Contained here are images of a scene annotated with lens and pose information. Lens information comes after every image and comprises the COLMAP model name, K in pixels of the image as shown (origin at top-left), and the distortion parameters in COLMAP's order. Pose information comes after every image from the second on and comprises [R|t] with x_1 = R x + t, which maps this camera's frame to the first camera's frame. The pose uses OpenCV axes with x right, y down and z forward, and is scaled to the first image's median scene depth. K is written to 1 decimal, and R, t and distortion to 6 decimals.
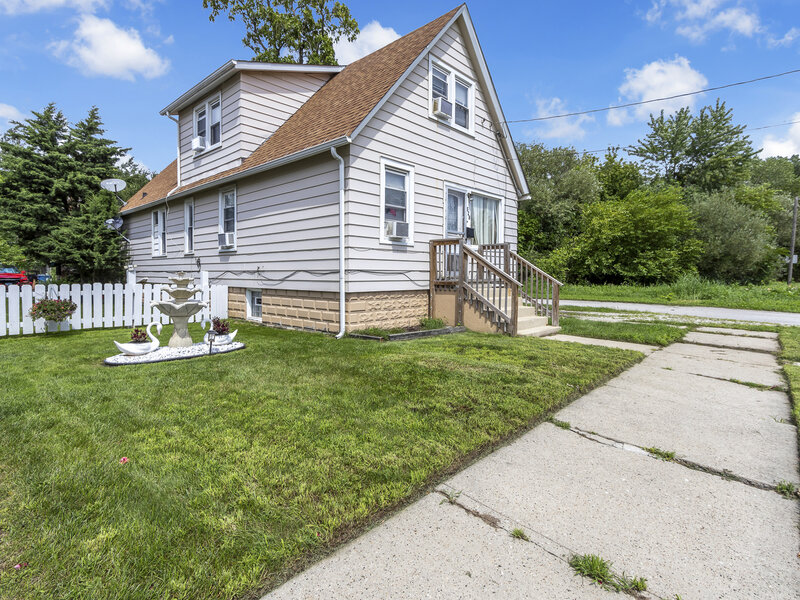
lens RADIAL K [[417.6, 0, 401.6], [0, 417.6, 292.9], [0, 0, 1]] dist [-0.000017, -0.000068]
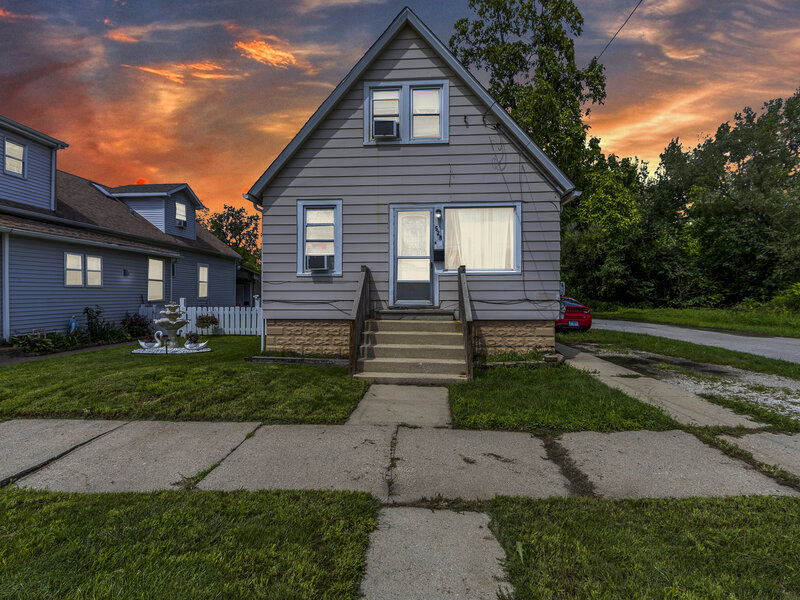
lens RADIAL K [[417.6, 0, 398.5], [0, 417.6, 300.7], [0, 0, 1]] dist [-0.000017, -0.000068]
pose [[0.630296, 0.007448, -0.776319, 0.955524], [-0.030942, 0.999400, -0.015534, -0.042046], [0.775738, 0.033812, 0.630148, 0.485579]]
